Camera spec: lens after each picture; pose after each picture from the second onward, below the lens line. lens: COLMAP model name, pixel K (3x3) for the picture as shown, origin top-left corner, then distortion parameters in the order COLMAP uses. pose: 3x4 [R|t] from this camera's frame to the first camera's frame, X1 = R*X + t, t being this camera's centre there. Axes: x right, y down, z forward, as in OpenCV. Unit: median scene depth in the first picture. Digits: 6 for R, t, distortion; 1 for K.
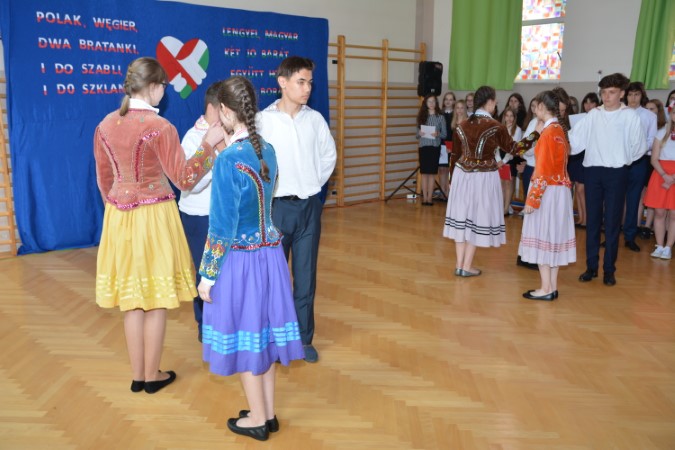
lens RADIAL K [[630.7, 0, 335.0], [0, 630.7, 230.1], [0, 0, 1]] dist [-0.076047, 0.161337]
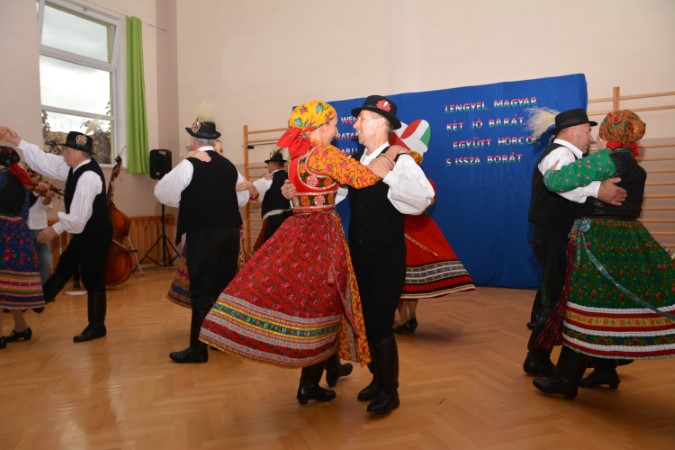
lens RADIAL K [[505.8, 0, 336.6], [0, 505.8, 225.8], [0, 0, 1]] dist [-0.123026, 0.120479]
pose [[0.340346, 0.033284, -0.939711, 0.561657], [-0.172697, 0.984586, -0.027674, -0.050152], [0.924305, 0.171704, 0.340848, 0.513595]]
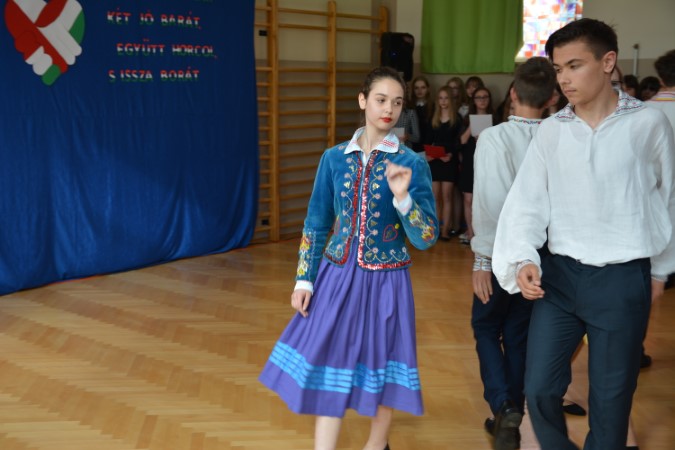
lens RADIAL K [[908.1, 0, 334.7], [0, 908.1, 228.9], [0, 0, 1]] dist [0.049247, 0.158768]
pose [[0.992022, -0.021869, 0.124155, -0.057380], [0.028058, 0.998438, -0.048321, -0.001656], [-0.122905, 0.051419, 0.991086, 0.006259]]
